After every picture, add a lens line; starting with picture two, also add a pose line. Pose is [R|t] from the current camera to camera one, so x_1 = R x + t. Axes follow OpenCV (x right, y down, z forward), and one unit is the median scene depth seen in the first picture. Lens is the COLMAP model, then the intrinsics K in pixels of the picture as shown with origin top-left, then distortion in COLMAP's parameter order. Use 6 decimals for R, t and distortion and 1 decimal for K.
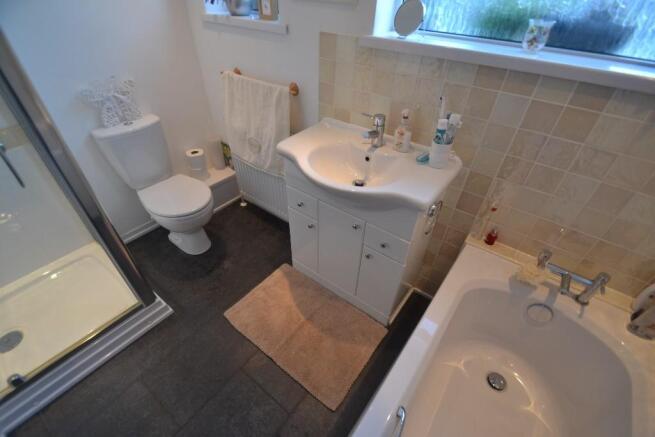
lens RADIAL K [[292.8, 0, 326.4], [0, 292.8, 230.5], [0, 0, 1]] dist [0.020341, -0.019777]
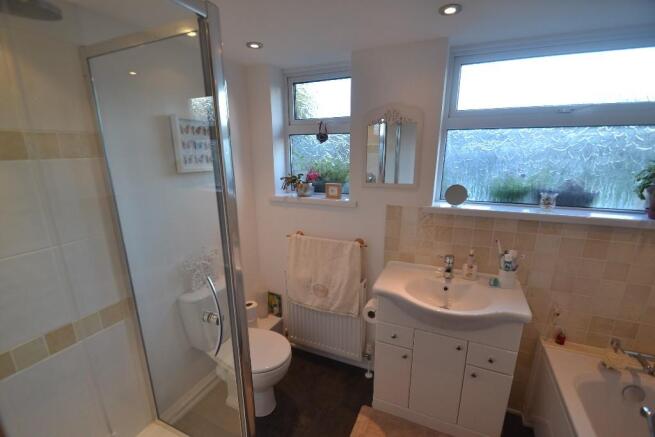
lens RADIAL K [[292.8, 0, 326.4], [0, 292.8, 230.5], [0, 0, 1]] dist [0.020341, -0.019777]
pose [[0.974860, -0.085605, 0.205718, -0.581085], [0.166709, 0.892791, -0.418489, -0.026692], [-0.147838, 0.442263, 0.884617, -0.138829]]
